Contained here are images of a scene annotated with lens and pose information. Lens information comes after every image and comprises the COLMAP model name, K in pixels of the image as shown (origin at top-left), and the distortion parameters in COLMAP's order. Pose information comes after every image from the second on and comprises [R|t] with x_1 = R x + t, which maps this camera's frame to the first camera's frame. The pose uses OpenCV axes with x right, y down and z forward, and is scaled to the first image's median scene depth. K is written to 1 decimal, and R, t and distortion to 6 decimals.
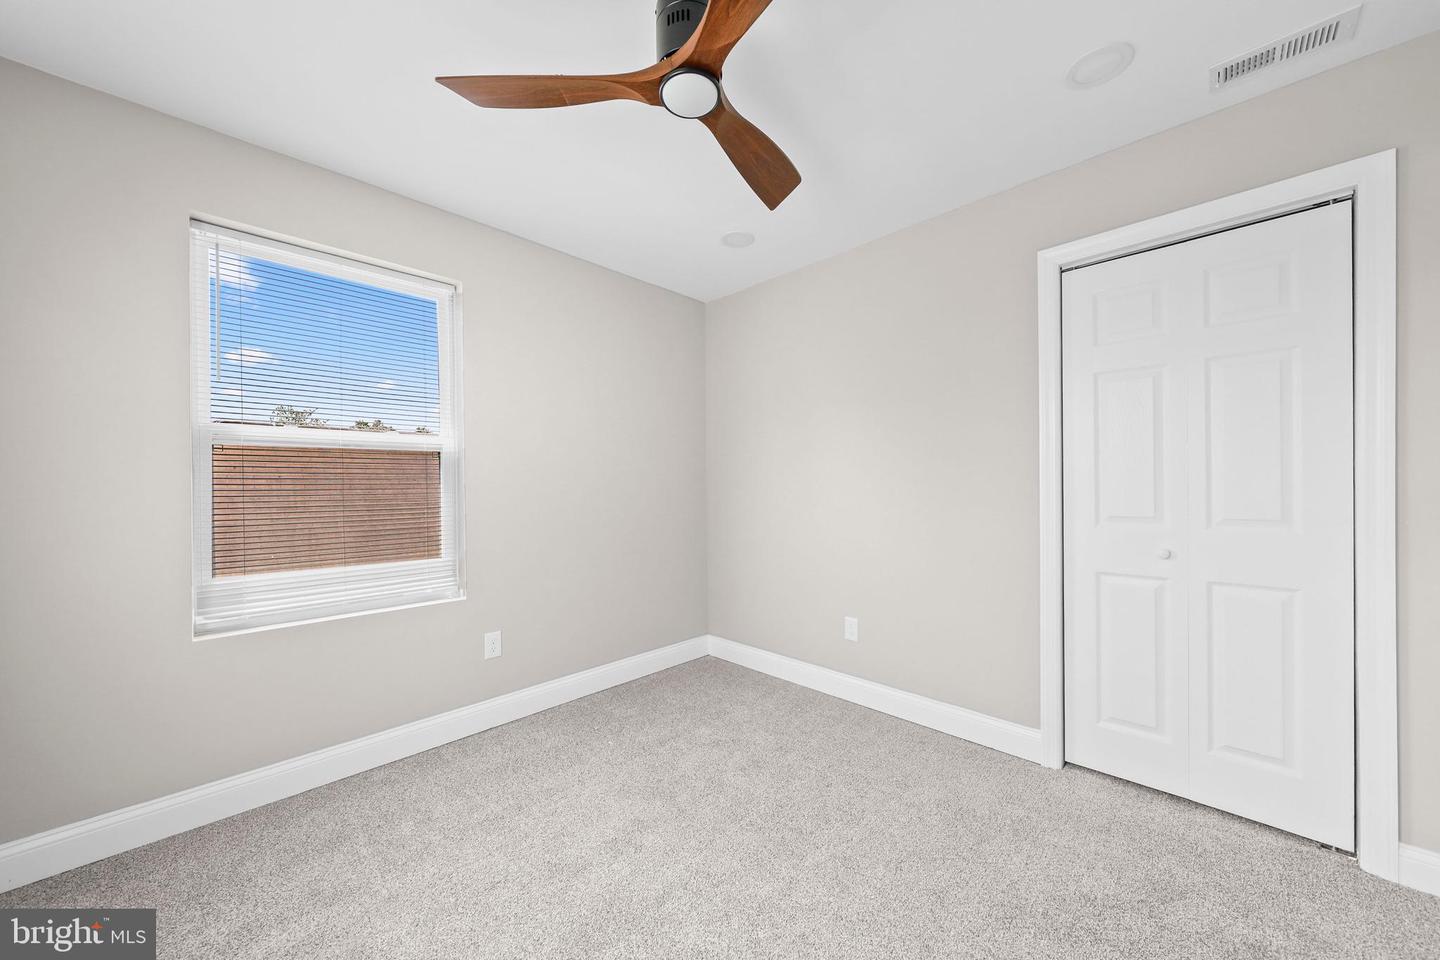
lens RADIAL K [[504.8, 0, 714.0], [0, 504.8, 483.8], [0, 0, 1]] dist [0.002609, -0.000061]
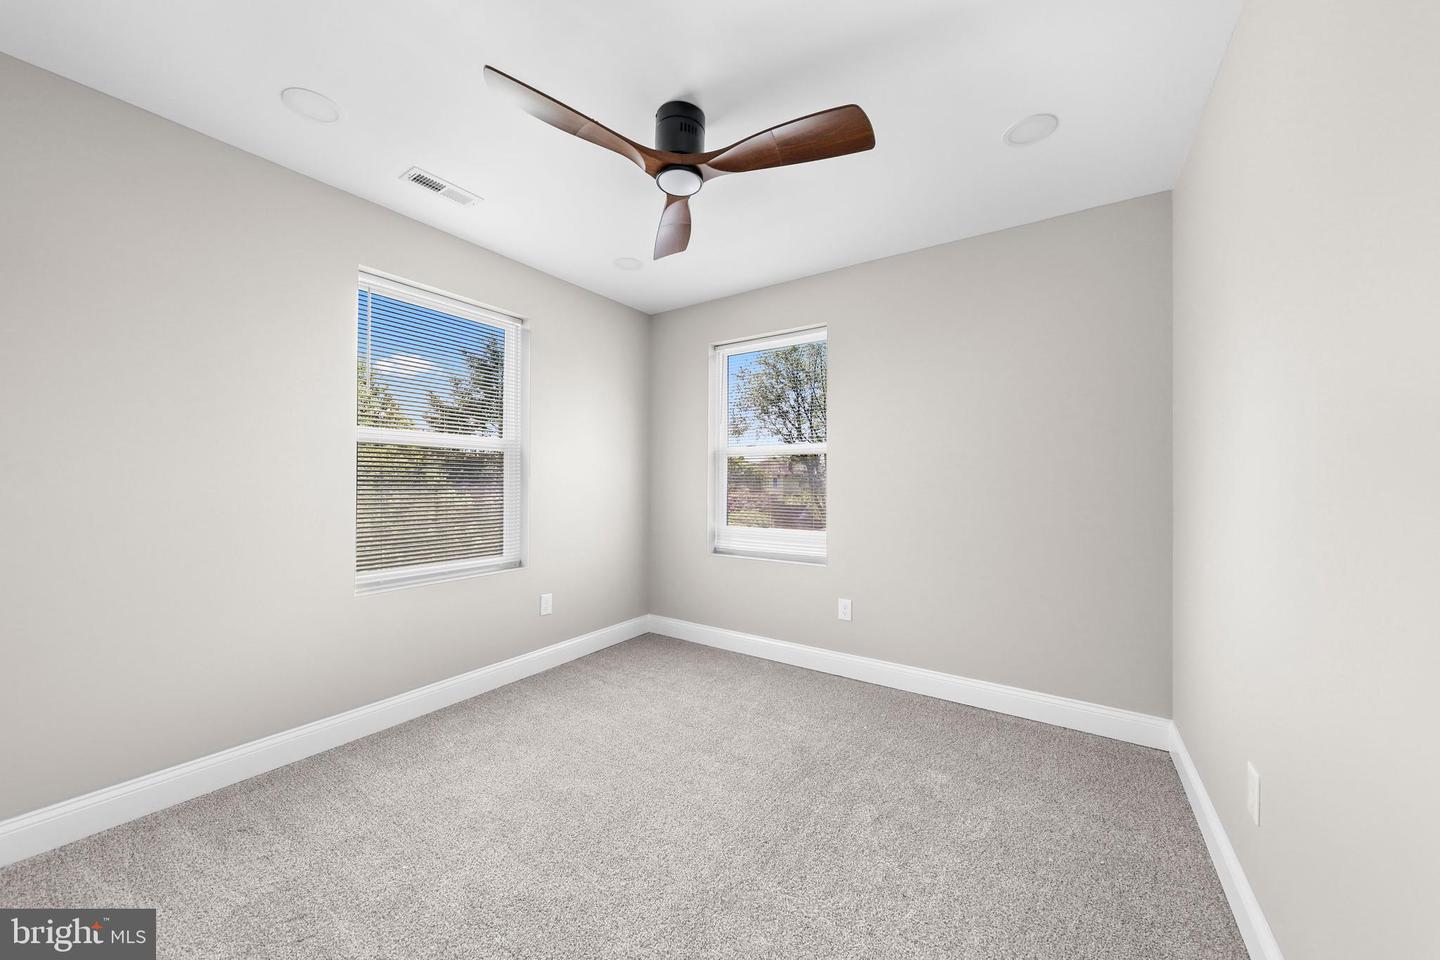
lens RADIAL K [[504.8, 0, 715.1], [0, 504.8, 476.8], [0, 0, 1]] dist [0.002609, -0.000061]
pose [[0.182584, 0.003546, -0.983184, 0.695533], [0.000149, 0.999993, 0.003634, -0.002344], [0.983190, -0.000810, 0.182583, 0.474384]]
